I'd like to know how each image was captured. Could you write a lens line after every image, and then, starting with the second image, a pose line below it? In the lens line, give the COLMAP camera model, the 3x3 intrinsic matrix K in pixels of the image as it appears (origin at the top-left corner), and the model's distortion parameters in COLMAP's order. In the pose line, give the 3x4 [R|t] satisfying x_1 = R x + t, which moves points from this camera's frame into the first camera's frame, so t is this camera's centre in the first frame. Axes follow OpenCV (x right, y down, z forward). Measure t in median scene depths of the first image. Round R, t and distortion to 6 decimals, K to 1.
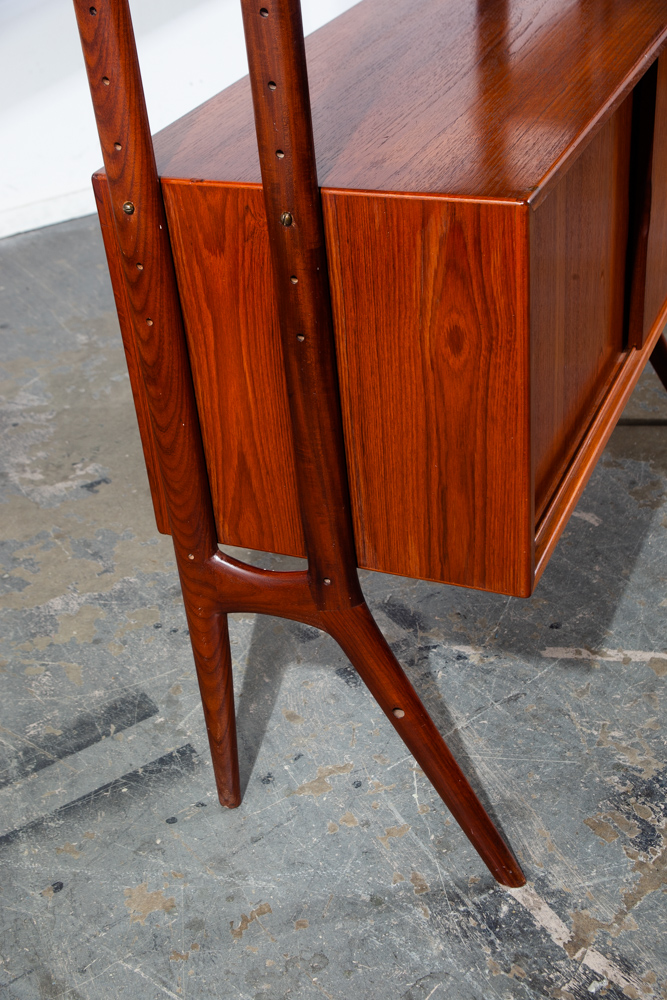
lens RADIAL K [[1337.0, 0, 333.5], [0, 1337.0, 500.0], [0, 0, 1]] dist [0.039077, 0.088696]
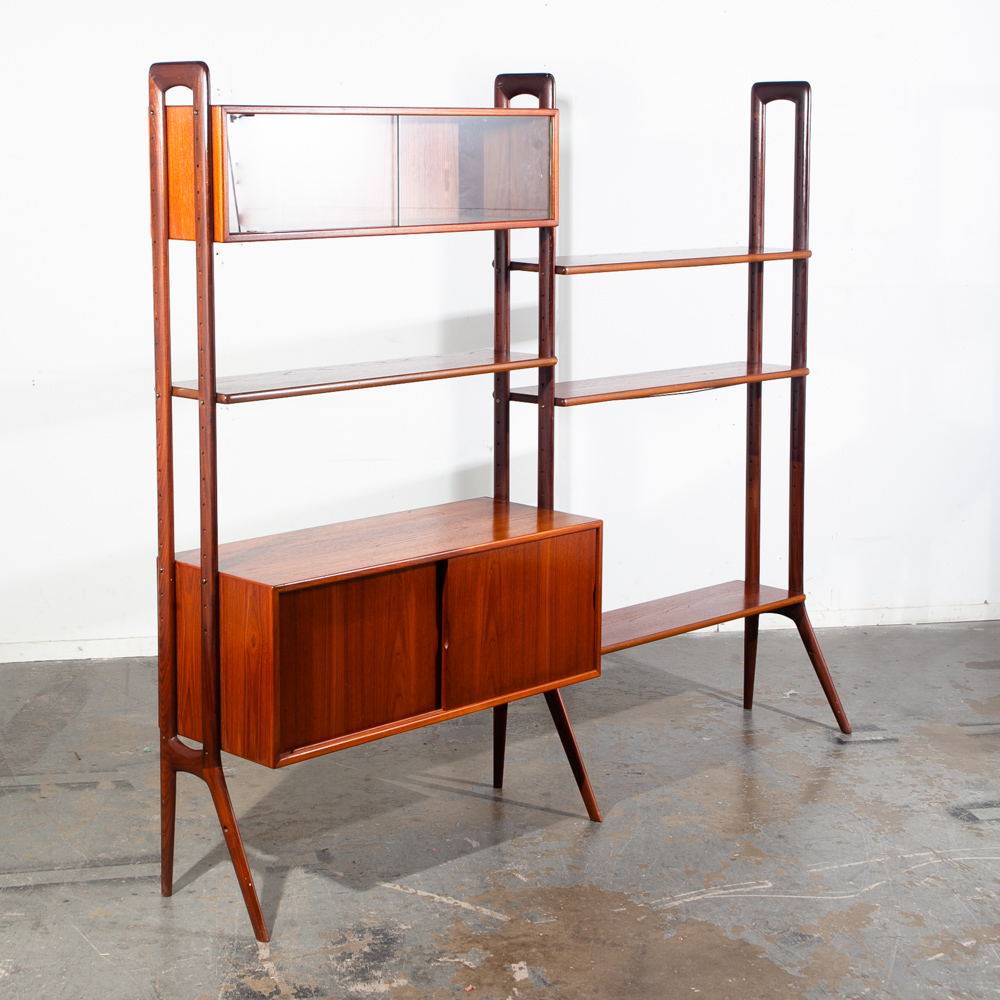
lens RADIAL K [[1992.8, 0, 502.5], [0, 1992.8, 375.3], [0, 0, 1]] dist [0.001610, 0.246650]
pose [[0.929138, 0.137337, -0.343279, 1.398958], [-0.265806, 0.893484, -0.361985, 0.531438], [0.257001, 0.427580, 0.866675, -1.850353]]
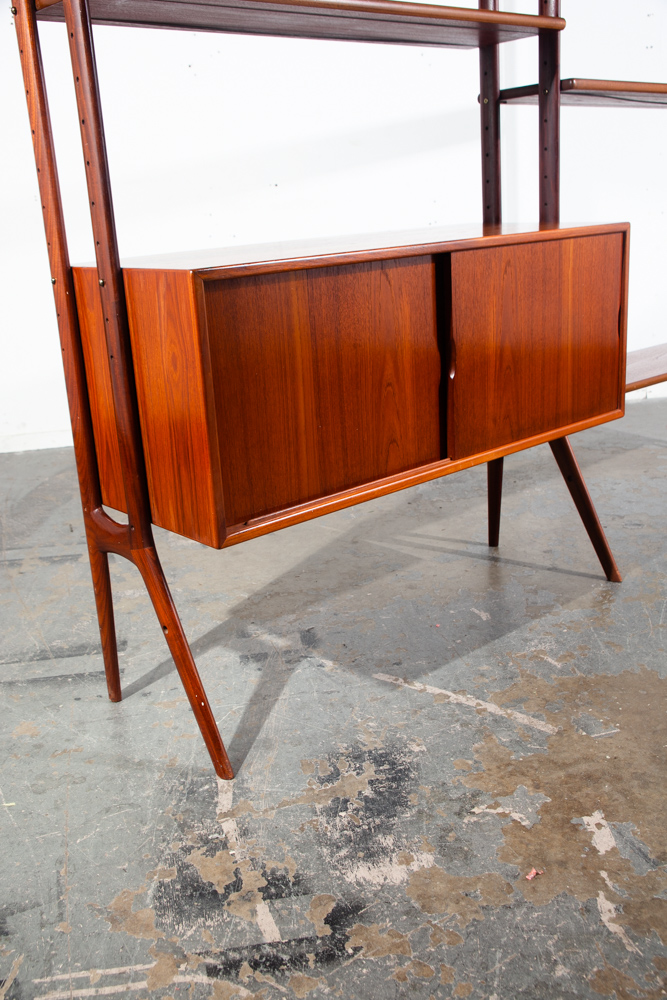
lens RADIAL K [[993.2, 0, 333.5], [0, 993.2, 500.0], [0, 0, 1]] dist [-0.064444, 0.001482]
pose [[0.906768, 0.159696, -0.390218, 0.626452], [-0.242995, 0.954271, -0.174126, 0.166616], [0.344567, 0.252712, 0.904107, 0.021265]]
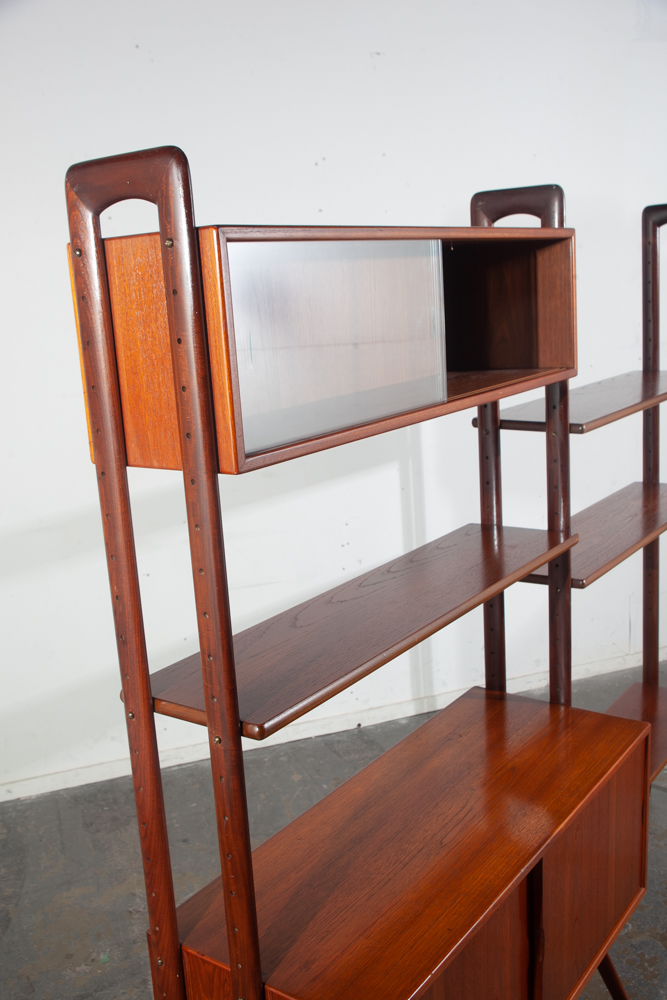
lens RADIAL K [[1022.6, 0, 333.5], [0, 1022.6, 500.0], [0, 0, 1]] dist [-0.002161, -0.154979]
pose [[0.977315, 0.073831, -0.198505, 0.217199], [-0.134277, 0.940820, -0.311171, -0.331957], [0.163783, 0.330766, 0.929392, -0.248182]]
